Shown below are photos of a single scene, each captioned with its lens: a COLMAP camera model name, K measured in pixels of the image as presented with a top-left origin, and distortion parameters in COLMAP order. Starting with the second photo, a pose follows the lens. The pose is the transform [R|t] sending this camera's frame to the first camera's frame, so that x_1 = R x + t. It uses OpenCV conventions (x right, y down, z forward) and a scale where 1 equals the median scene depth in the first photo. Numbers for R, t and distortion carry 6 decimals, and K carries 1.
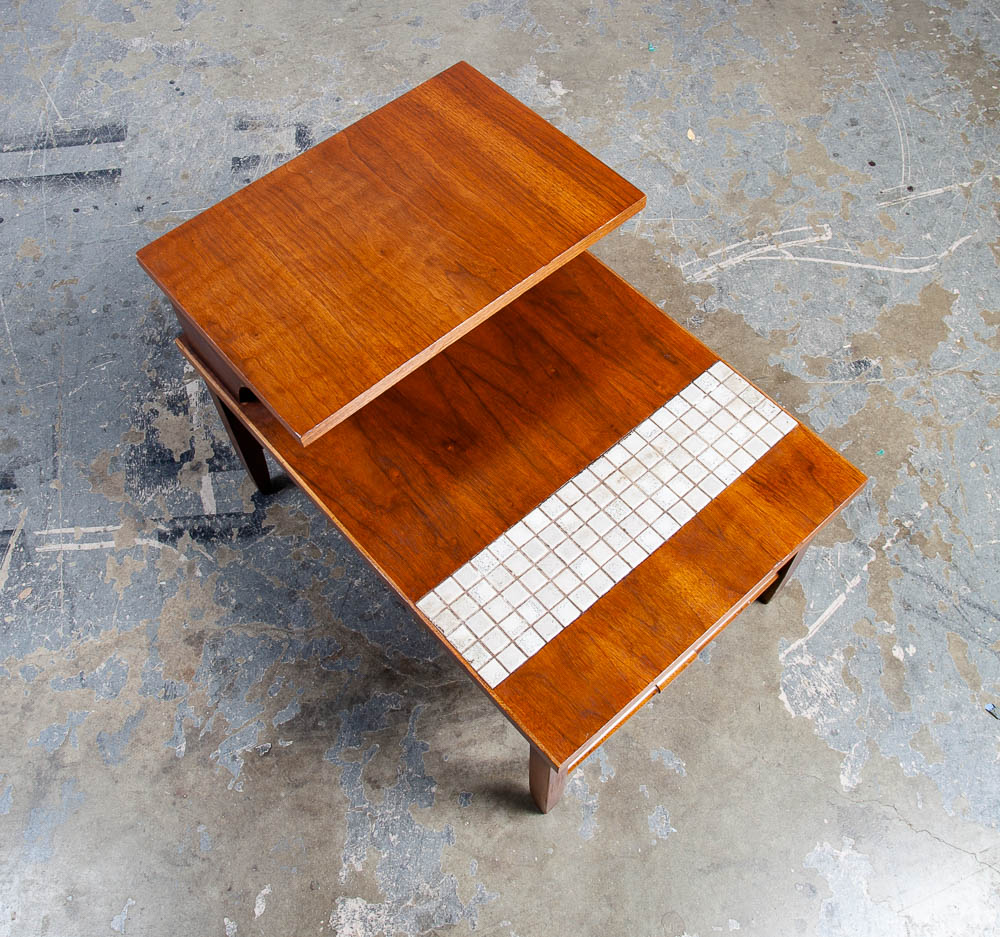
lens RADIAL K [[1037.6, 0, 497.3], [0, 1037.6, 437.0], [0, 0, 1]] dist [-0.089075, 0.000000]
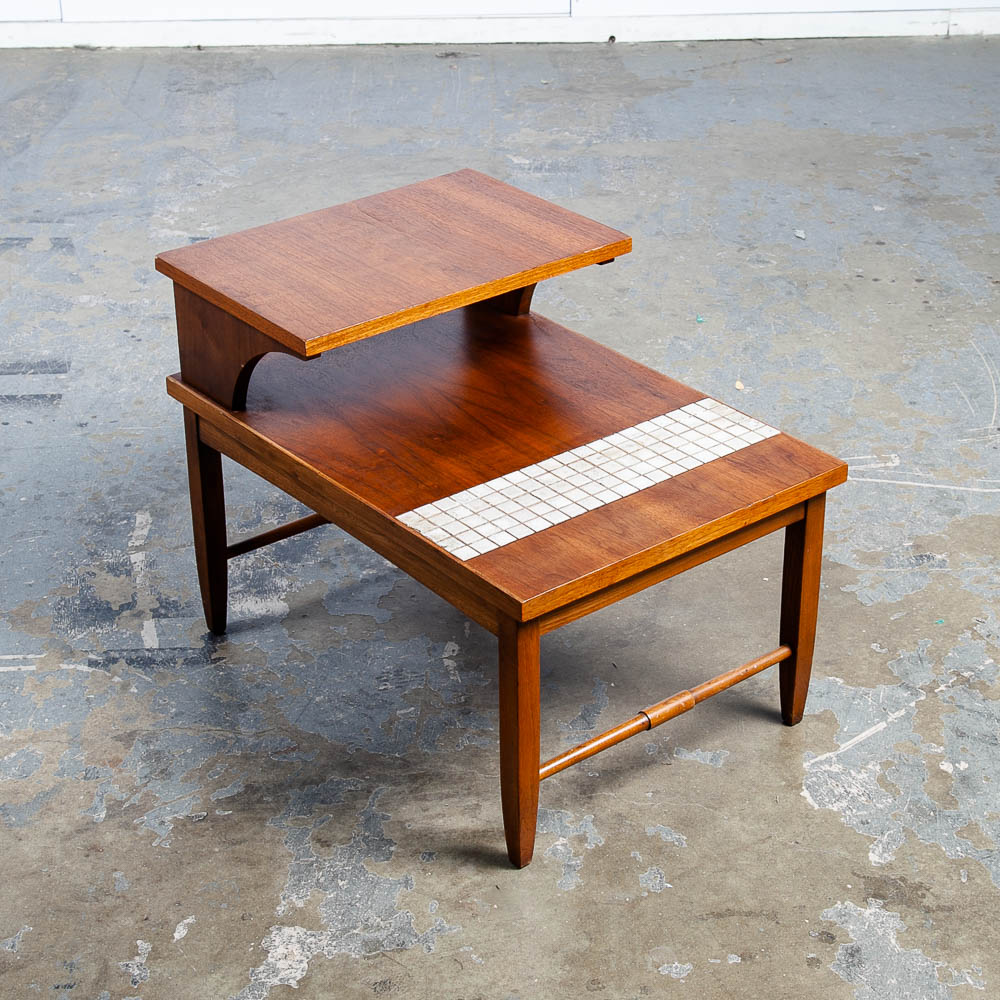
lens RADIAL K [[2121.7, 0, 510.4], [0, 2121.7, 495.6], [0, 0, 1]] dist [0.055245, 0.000000]
pose [[0.999083, 0.030424, -0.030142, 0.076951], [-0.041370, 0.867586, -0.495563, 0.910920], [0.011074, 0.496355, 0.868049, -0.657100]]
